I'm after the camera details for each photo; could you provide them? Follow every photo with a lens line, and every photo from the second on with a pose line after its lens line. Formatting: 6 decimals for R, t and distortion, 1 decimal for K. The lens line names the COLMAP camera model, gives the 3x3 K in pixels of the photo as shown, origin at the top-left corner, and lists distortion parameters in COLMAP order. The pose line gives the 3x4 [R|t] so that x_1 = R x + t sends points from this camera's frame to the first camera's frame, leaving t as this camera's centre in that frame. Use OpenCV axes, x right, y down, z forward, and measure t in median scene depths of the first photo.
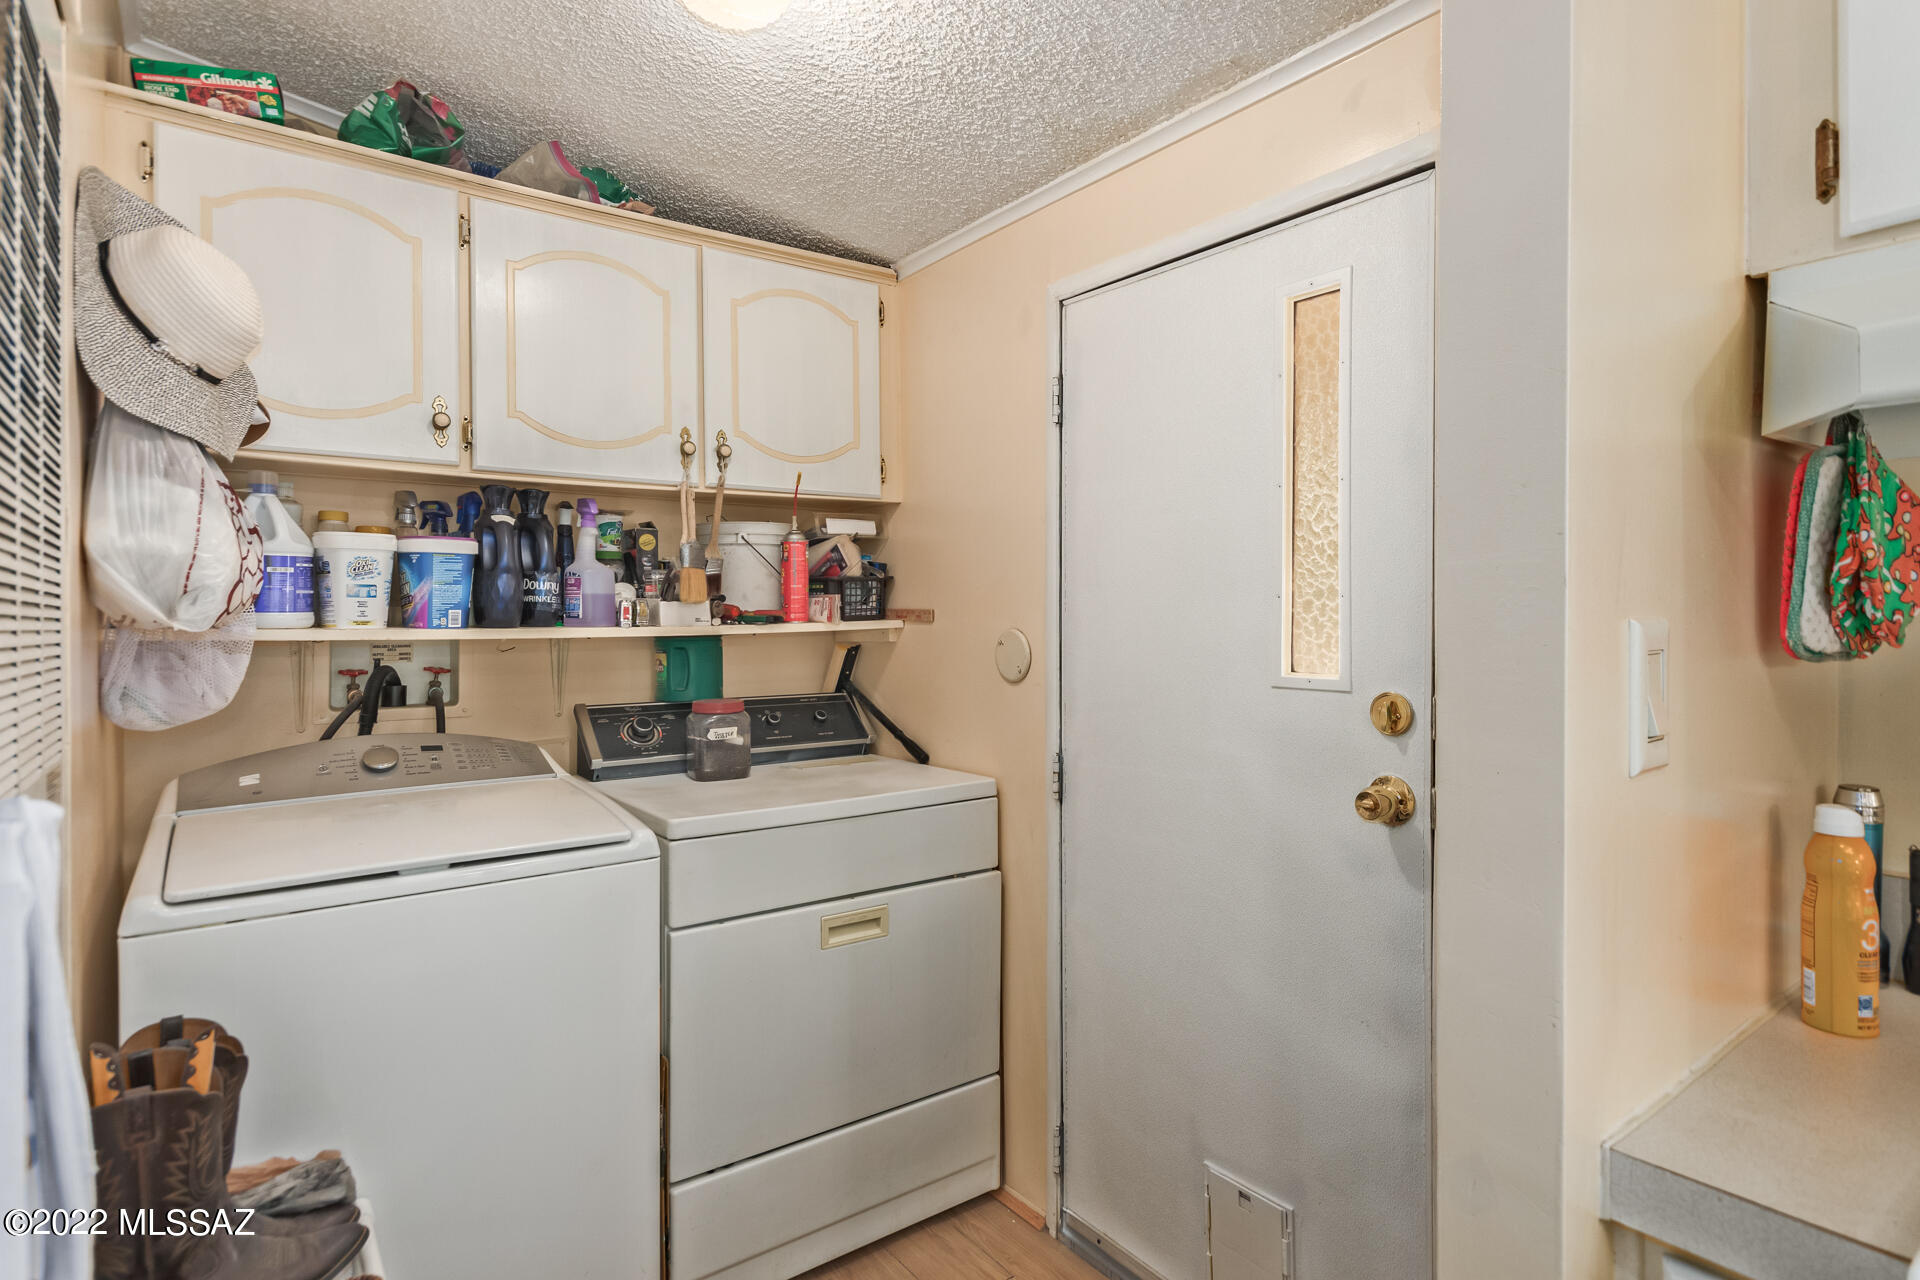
lens RADIAL K [[1012.2, 0, 959.7], [0, 1012.2, 633.9], [0, 0, 1]] dist [0.003563, 0.000440]
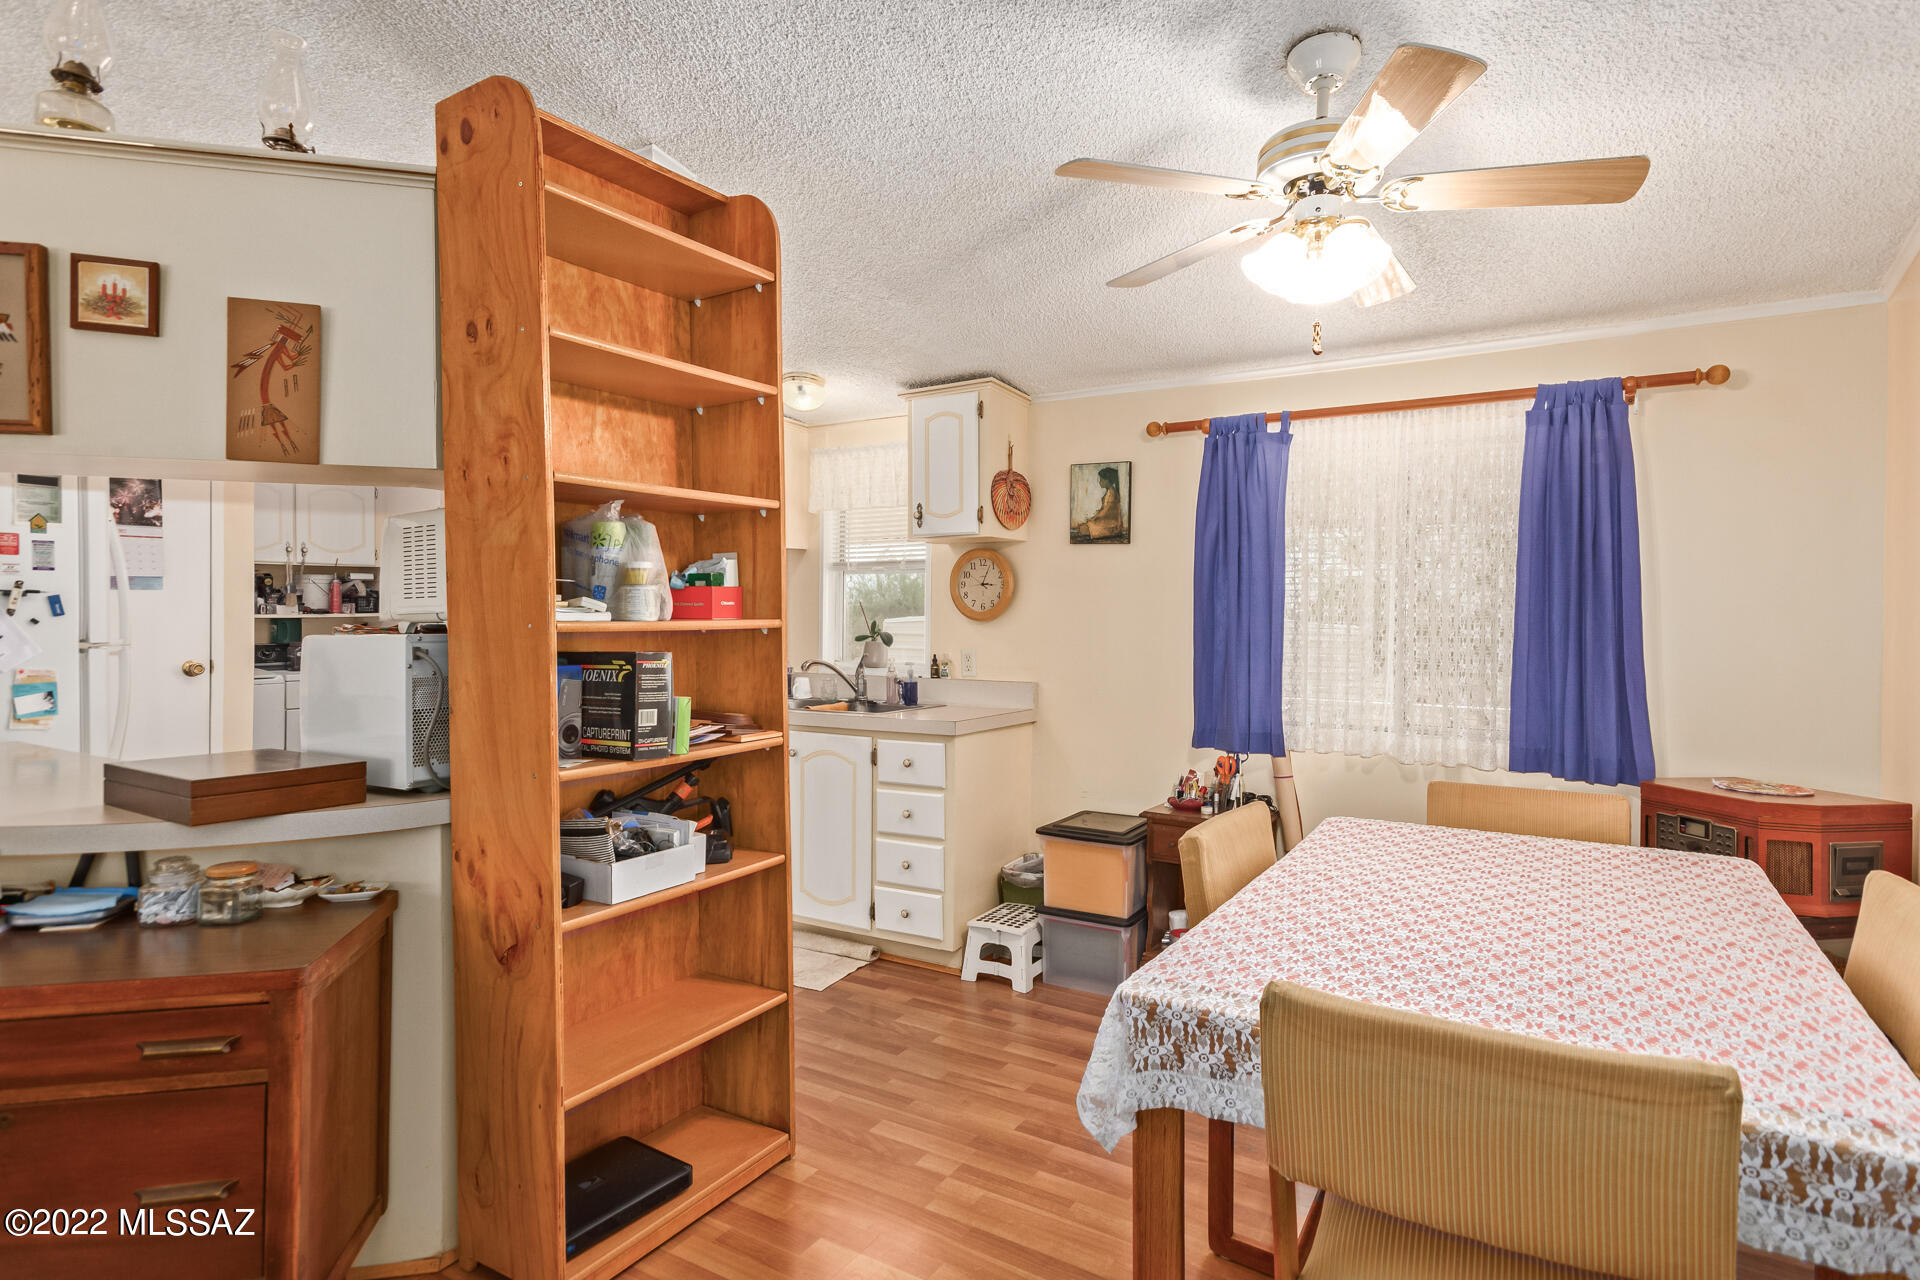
lens RADIAL K [[1012.2, 0, 965.2], [0, 1012.2, 633.0], [0, 0, 1]] dist [0.003563, 0.000440]
pose [[0.931663, 0.001941, 0.363319, 0.399405], [-0.000579, 0.999992, -0.003856, 0.048151], [-0.363323, 0.003382, 0.931657, -2.017861]]
